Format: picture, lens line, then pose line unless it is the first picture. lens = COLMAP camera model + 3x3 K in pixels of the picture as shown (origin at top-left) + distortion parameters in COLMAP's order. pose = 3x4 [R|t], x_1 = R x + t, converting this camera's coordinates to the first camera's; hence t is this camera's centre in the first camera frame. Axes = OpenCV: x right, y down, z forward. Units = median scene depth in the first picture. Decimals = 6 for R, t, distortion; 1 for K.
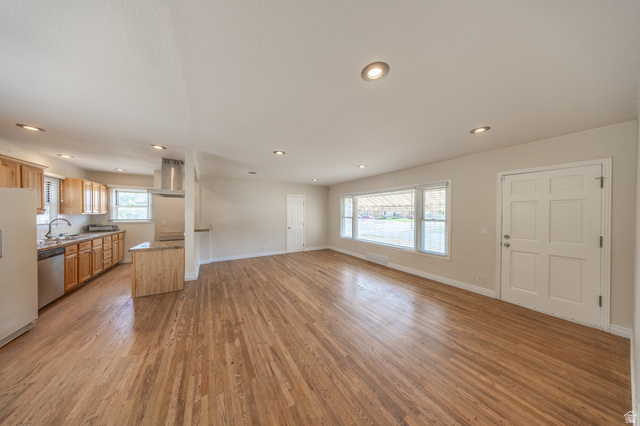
lens RADIAL K [[185.3, 0, 320.9], [0, 185.3, 213.8], [0, 0, 1]] dist [-0.005253, 0.000087]
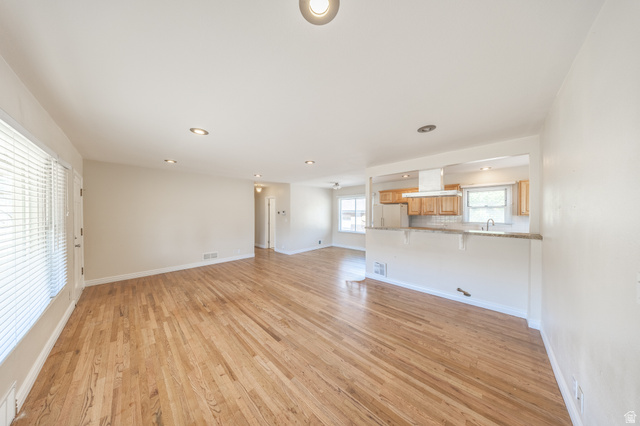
lens RADIAL K [[185.3, 0, 319.5], [0, 185.3, 212.0], [0, 0, 1]] dist [-0.005253, 0.000087]
pose [[-0.966680, -0.005522, -0.255928, 0.016366], [-0.007178, 0.999959, 0.005535, -0.019363], [0.255887, 0.007188, -0.966680, 1.920503]]
